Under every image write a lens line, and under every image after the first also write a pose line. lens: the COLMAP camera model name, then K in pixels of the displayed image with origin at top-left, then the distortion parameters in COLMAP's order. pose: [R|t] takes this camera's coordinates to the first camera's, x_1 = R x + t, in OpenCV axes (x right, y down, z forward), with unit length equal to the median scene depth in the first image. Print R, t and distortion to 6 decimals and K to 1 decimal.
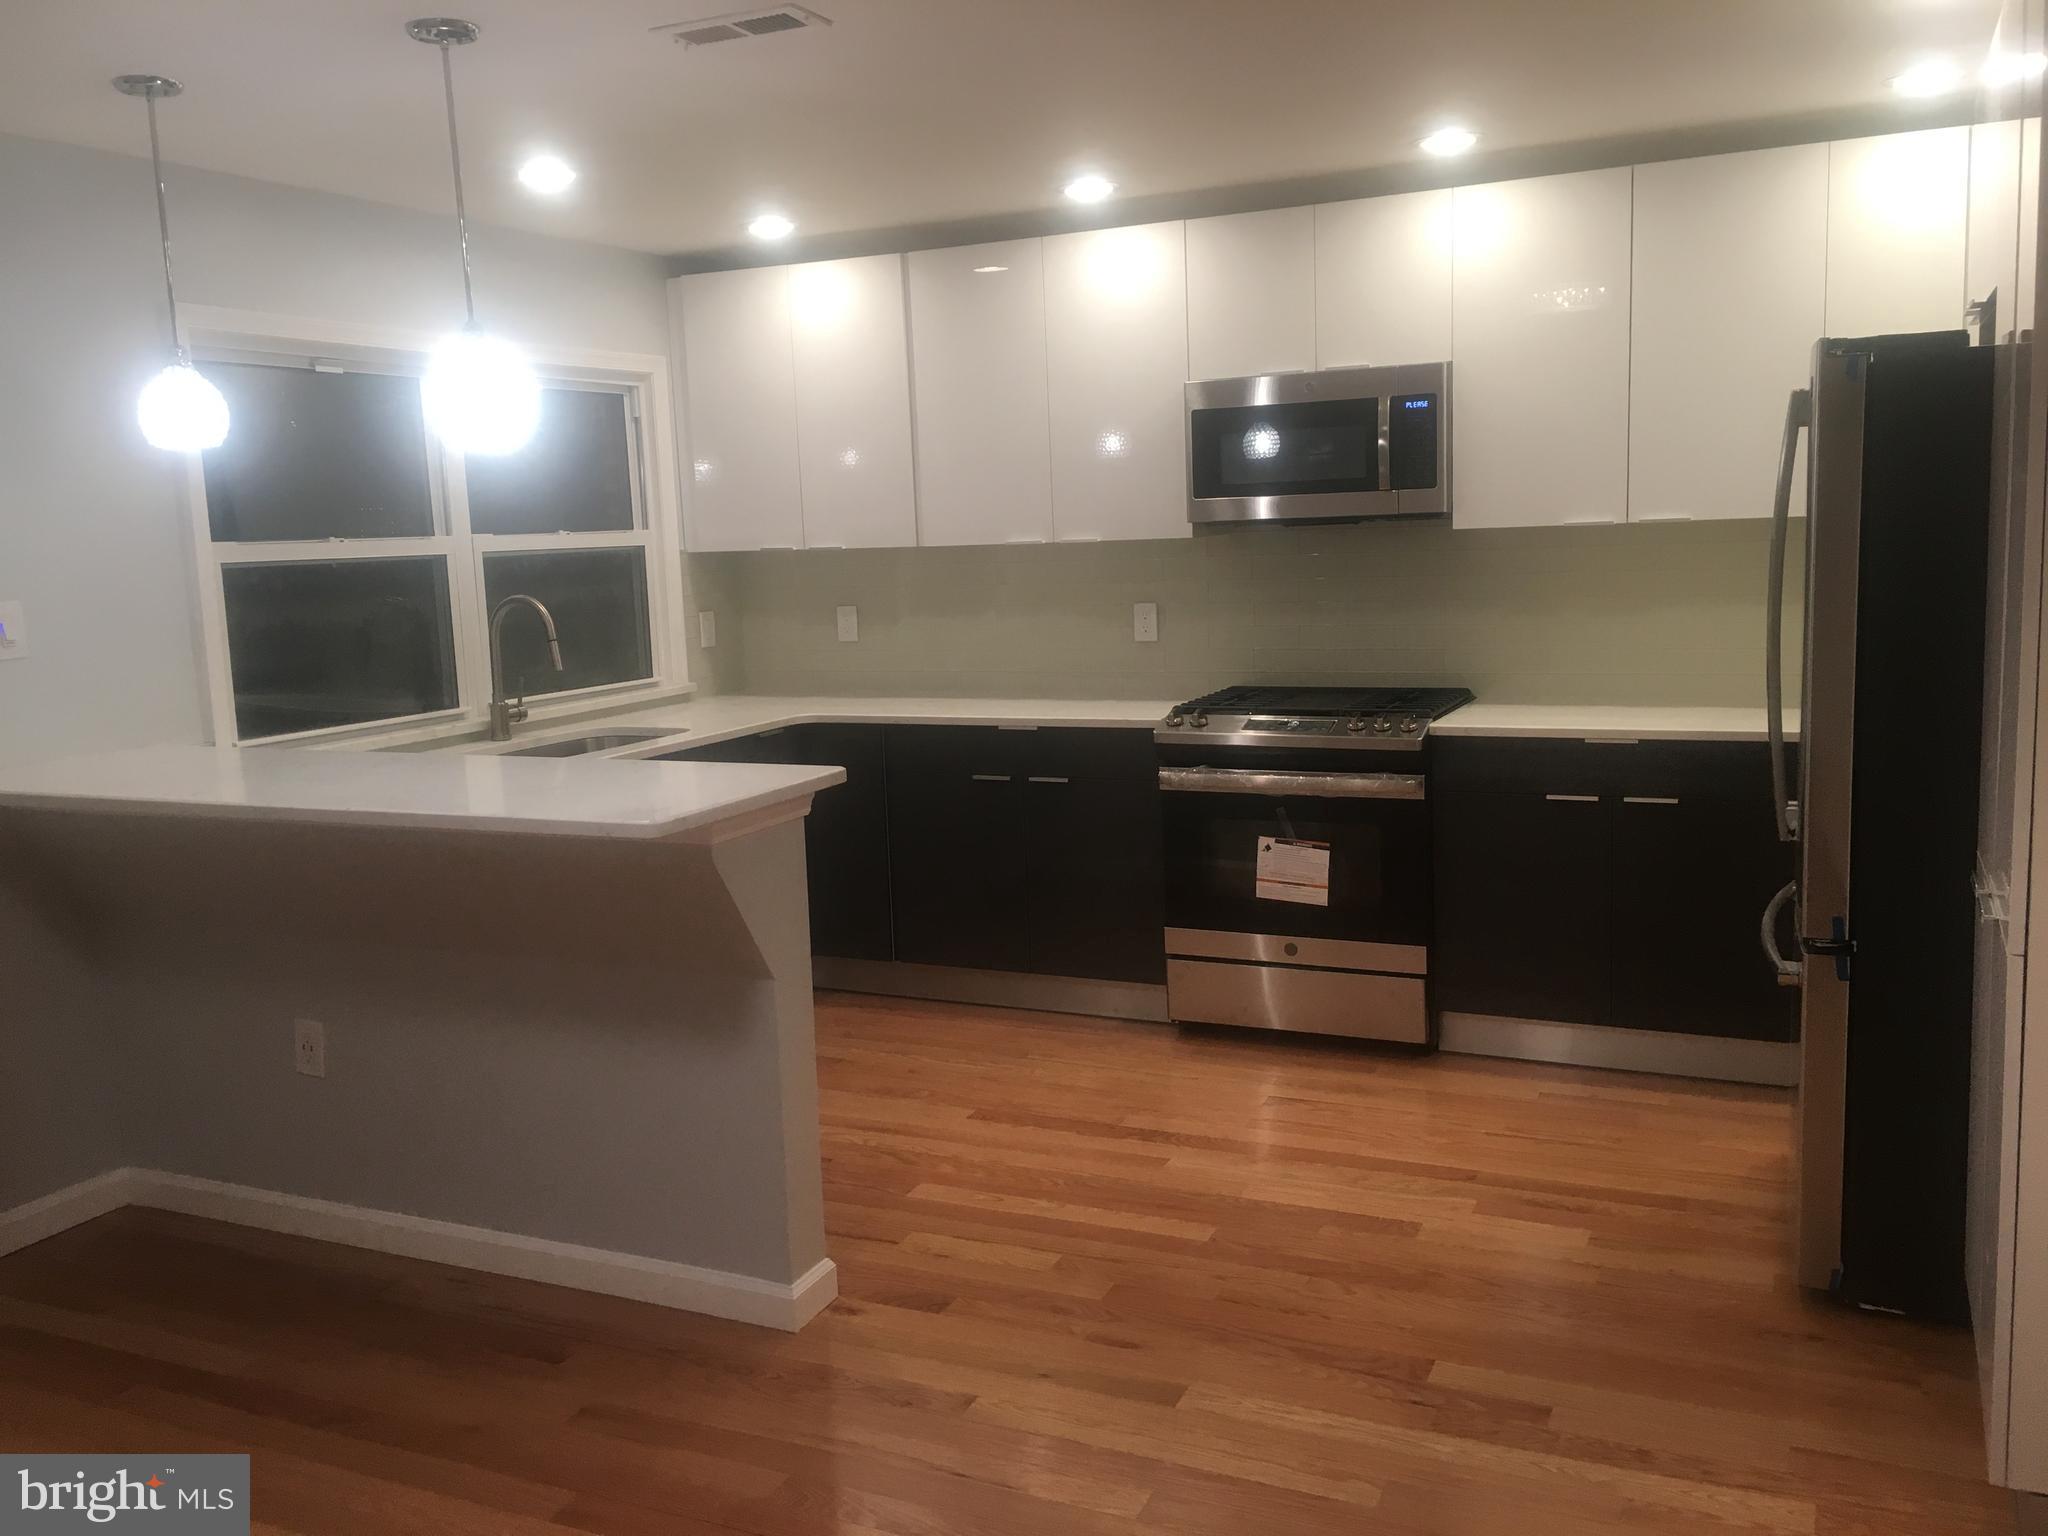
lens RADIAL K [[1782.7, 0, 1017.0], [0, 1782.7, 751.5], [0, 0, 1]] dist [0.017118, 0.001128]
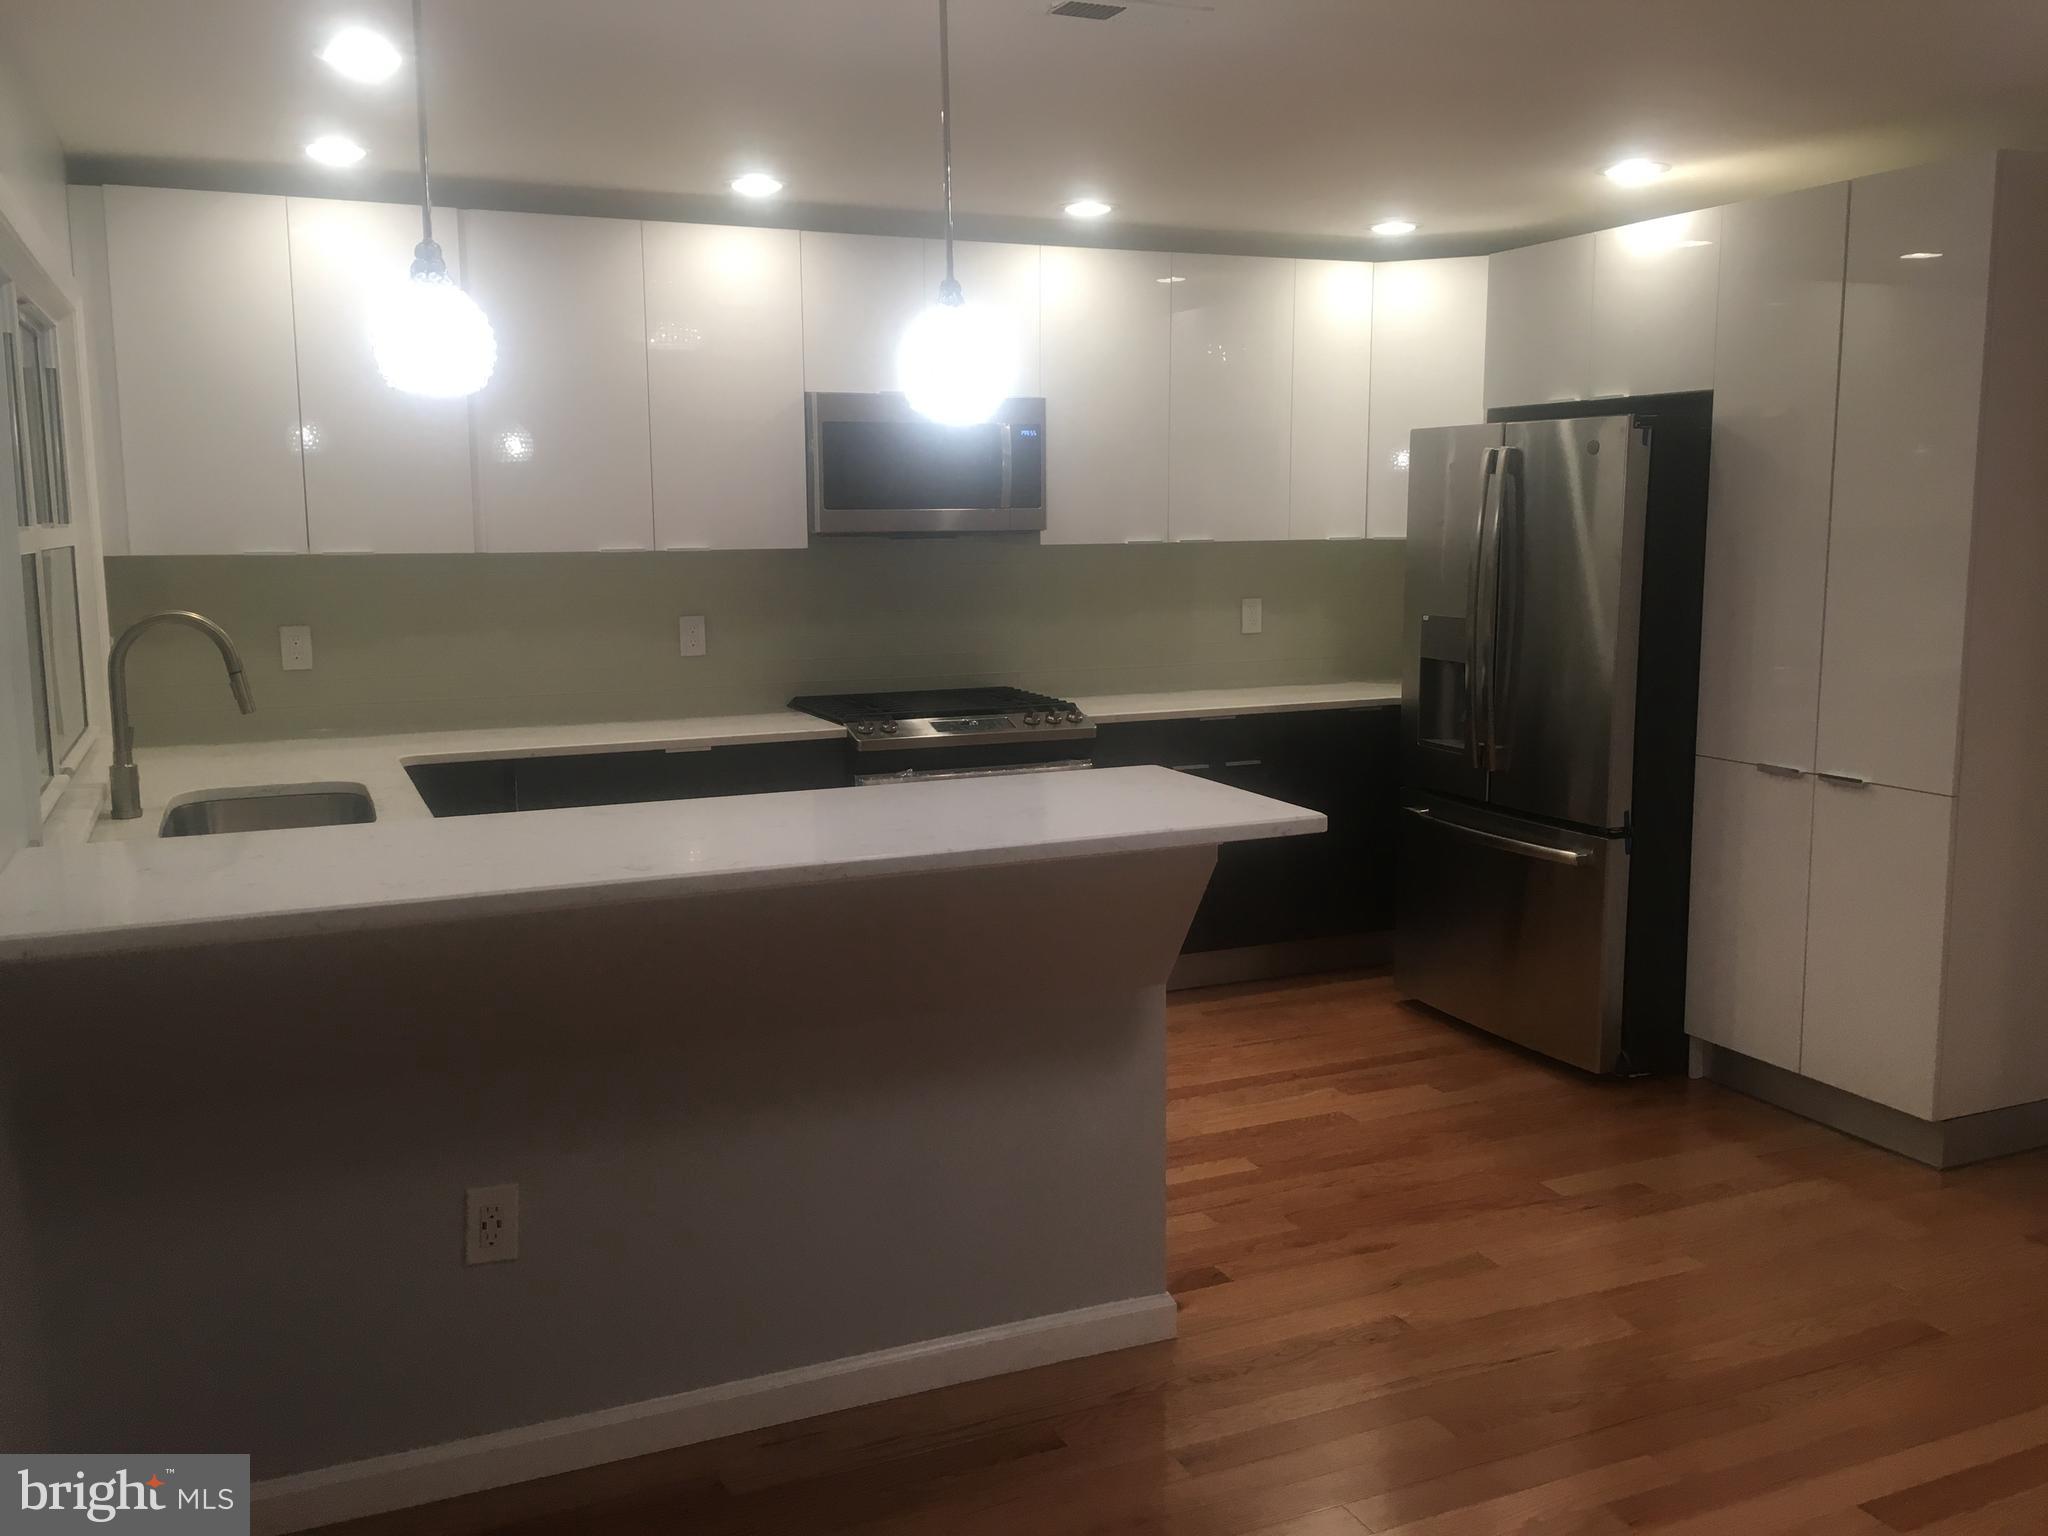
lens RADIAL K [[1739.6, 0, 1024.0], [0, 1739.6, 768.0], [0, 0, 1]] dist [0.010598, 0.004878]
pose [[0.648510, -0.075530, 0.757449, -0.679956], [0.083137, 0.996140, 0.028151, -0.016844], [-0.756652, 0.044716, 0.652287, 0.326455]]
